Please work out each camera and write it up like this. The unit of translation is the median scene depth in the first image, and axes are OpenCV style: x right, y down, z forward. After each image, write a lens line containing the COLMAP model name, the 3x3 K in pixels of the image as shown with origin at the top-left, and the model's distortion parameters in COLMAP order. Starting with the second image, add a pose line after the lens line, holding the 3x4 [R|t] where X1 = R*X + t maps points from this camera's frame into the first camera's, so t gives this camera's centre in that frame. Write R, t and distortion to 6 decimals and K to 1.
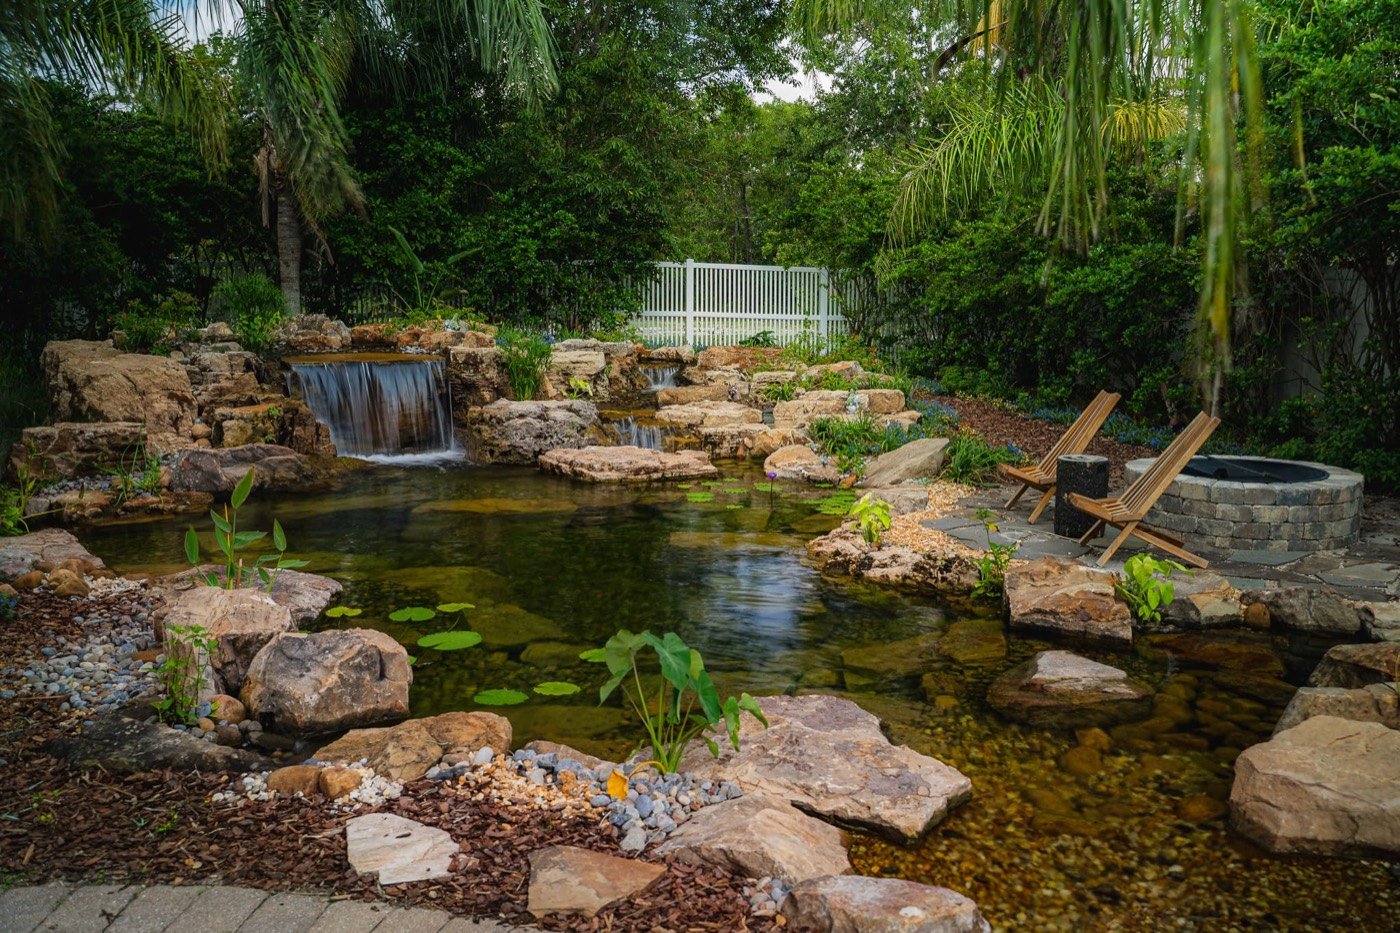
lens RADIAL K [[1112.1, 0, 700.0], [0, 1112.1, 466.5], [0, 0, 1]] dist [-0.002877, -0.000183]
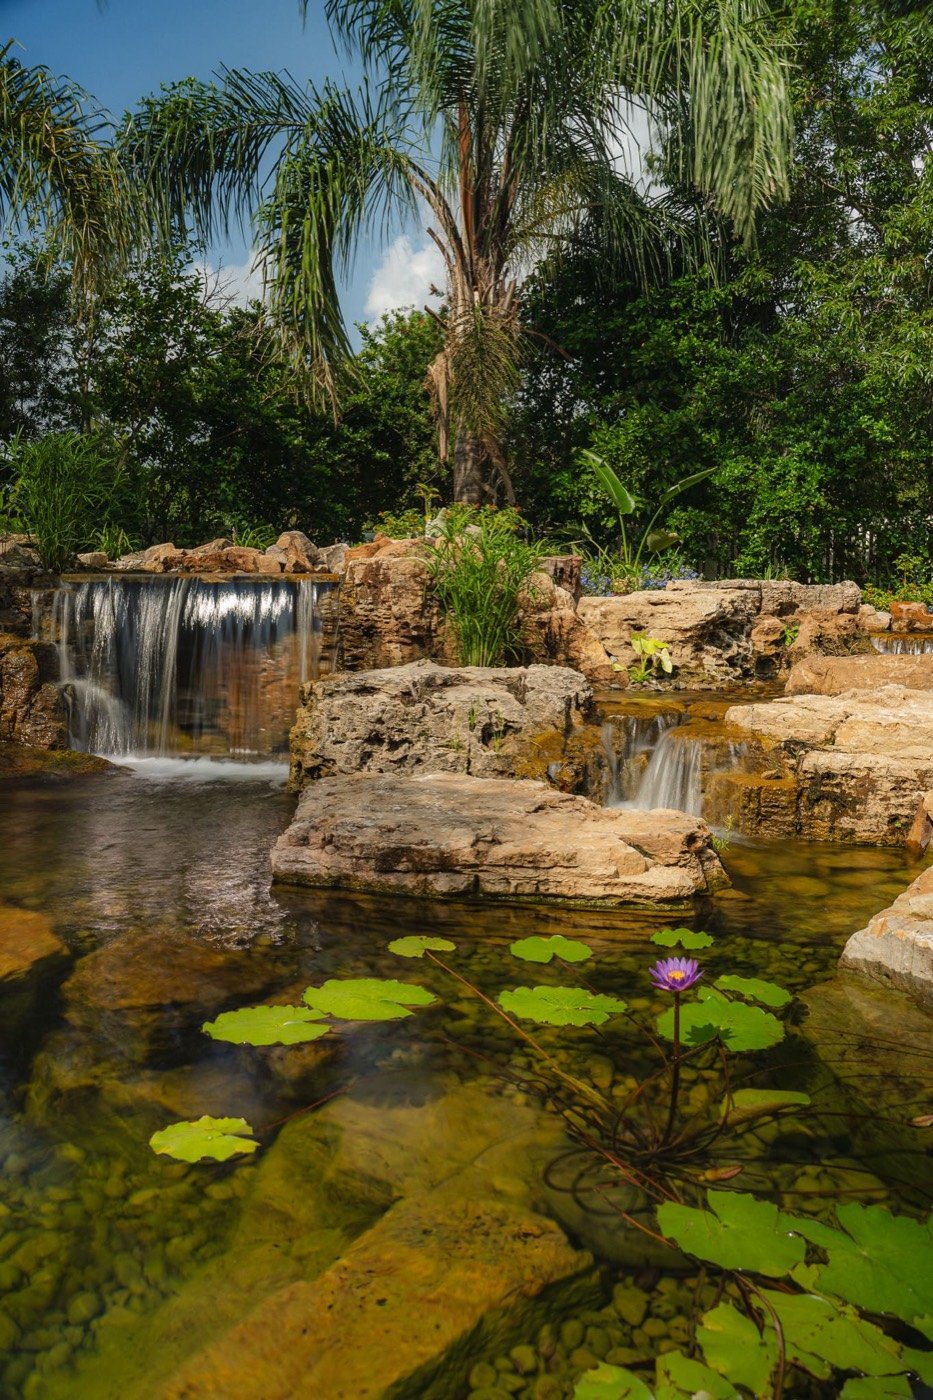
lens RADIAL K [[1112.1, 0, 466.5], [0, 1112.1, 700.0], [0, 0, 1]] dist [-0.002877, -0.000183]
pose [[0.810651, 0.049873, -0.583402, 0.116844], [-0.099987, 0.993522, -0.054002, -0.021248], [0.576930, 0.102110, 0.810386, 0.654936]]
